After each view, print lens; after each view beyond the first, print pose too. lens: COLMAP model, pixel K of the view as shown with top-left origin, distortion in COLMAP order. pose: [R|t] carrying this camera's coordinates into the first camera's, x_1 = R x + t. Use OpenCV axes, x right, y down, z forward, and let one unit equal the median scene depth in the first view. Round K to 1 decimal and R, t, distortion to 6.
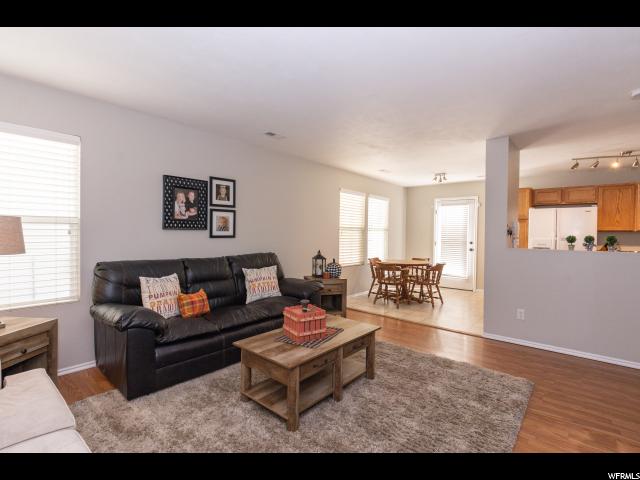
lens RADIAL K [[303.8, 0, 320.0], [0, 303.8, 240.0], [0, 0, 1]] dist [-0.000339, -0.000095]
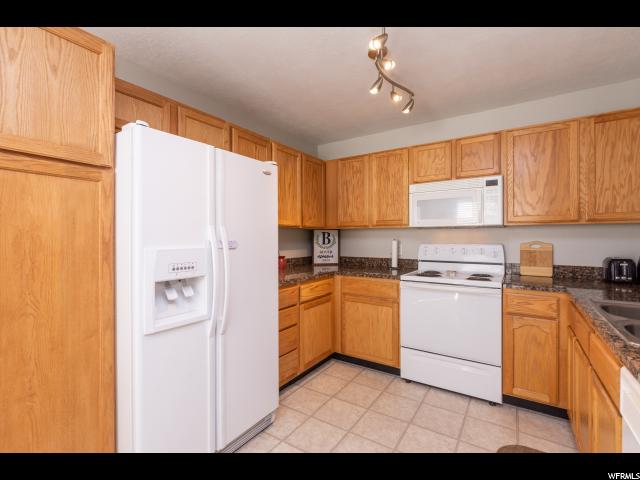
lens RADIAL K [[304.0, 0, 318.8], [0, 304.0, 236.1], [0, 0, 1]] dist [-0.000394, -0.000100]
pose [[-0.119408, -0.009848, 0.992796, 0.362470], [0.022051, 0.999678, 0.012568, -0.013004], [-0.992600, 0.023393, -0.119153, 0.744506]]
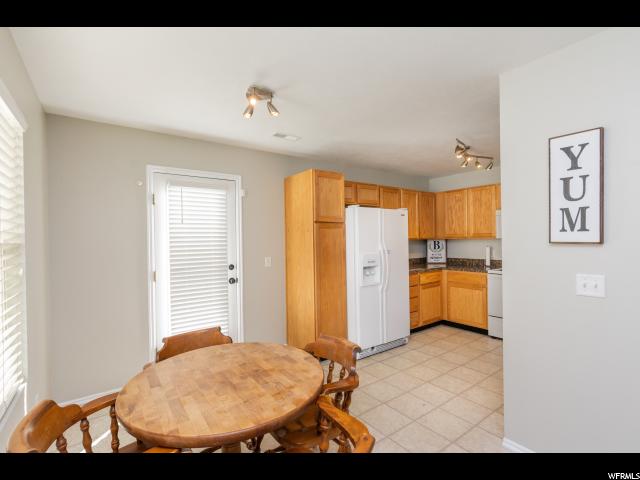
lens RADIAL K [[302.0, 0, 312.3], [0, 302.0, 240.1], [0, 0, 1]] dist [0.000806, -0.000012]
pose [[0.250521, -0.021470, 0.967873, 0.053795], [0.039953, 0.999132, 0.011822, -0.037461], [-0.967286, 0.035707, 0.251162, 0.782160]]
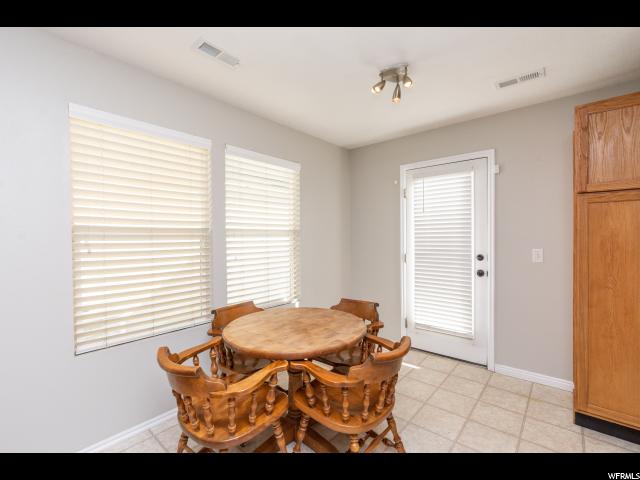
lens RADIAL K [[285.6, 0, 320.0], [0, 285.6, 240.0], [0, 0, 1]] dist [0.000622, 0.000070]
pose [[0.999698, -0.024268, -0.003761, 0.281102], [0.024238, 0.999676, -0.007731, -0.019571], [0.003947, 0.007637, 0.999963, 0.615953]]
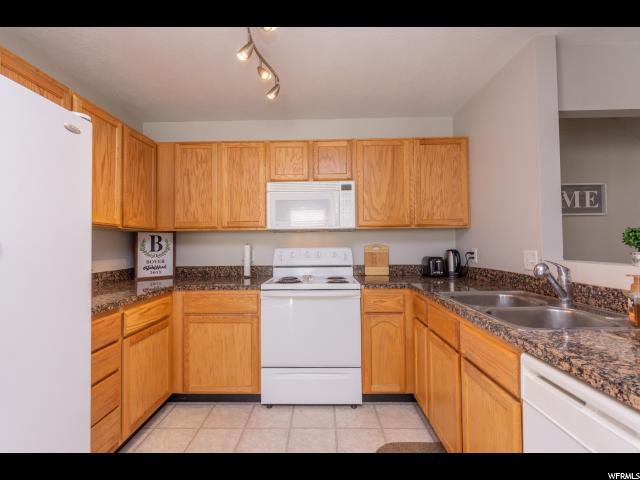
lens RADIAL K [[304.0, 0, 318.8], [0, 304.0, 236.1], [0, 0, 1]] dist [-0.000394, -0.000100]
pose [[-0.638512, 0.014421, 0.769477, 0.439141], [0.019482, 0.999807, -0.002572, -0.006746], [-0.769365, 0.013349, -0.638670, 0.761398]]
